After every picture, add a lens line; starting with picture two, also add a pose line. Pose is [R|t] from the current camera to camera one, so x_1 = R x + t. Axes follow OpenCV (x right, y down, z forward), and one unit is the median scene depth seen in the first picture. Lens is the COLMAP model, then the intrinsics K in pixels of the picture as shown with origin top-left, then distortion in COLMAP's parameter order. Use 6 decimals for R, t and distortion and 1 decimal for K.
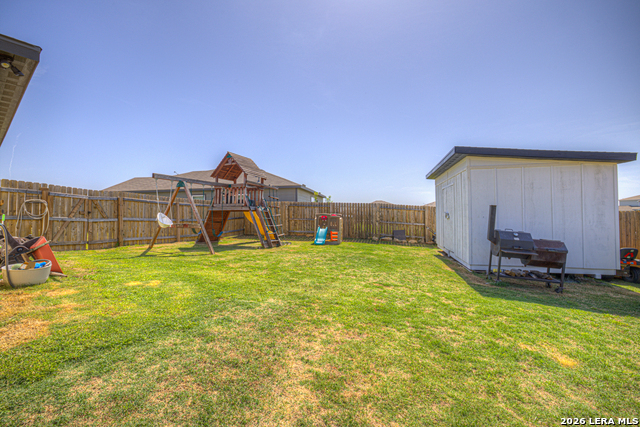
lens RADIAL K [[323.0, 0, 320.0], [0, 323.0, 213.5], [0, 0, 1]] dist [-0.042487, -0.000683]
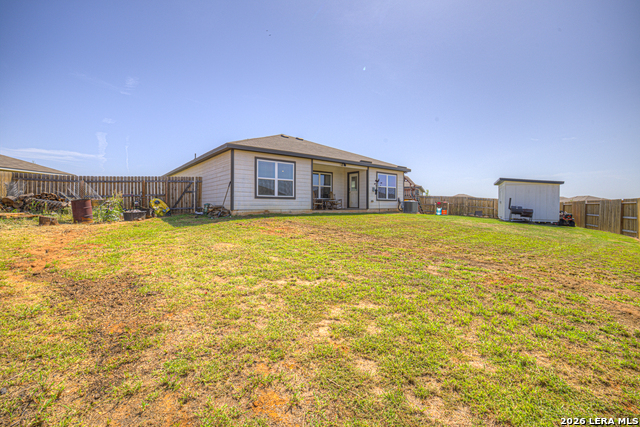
lens RADIAL K [[323.0, 0, 320.0], [0, 323.0, 213.5], [0, 0, 1]] dist [-0.042487, -0.000683]
pose [[0.975147, 0.025939, -0.220036, -0.295345], [-0.020351, 0.999411, 0.027627, 0.039385], [0.220623, -0.022462, 0.975101, -1.219177]]
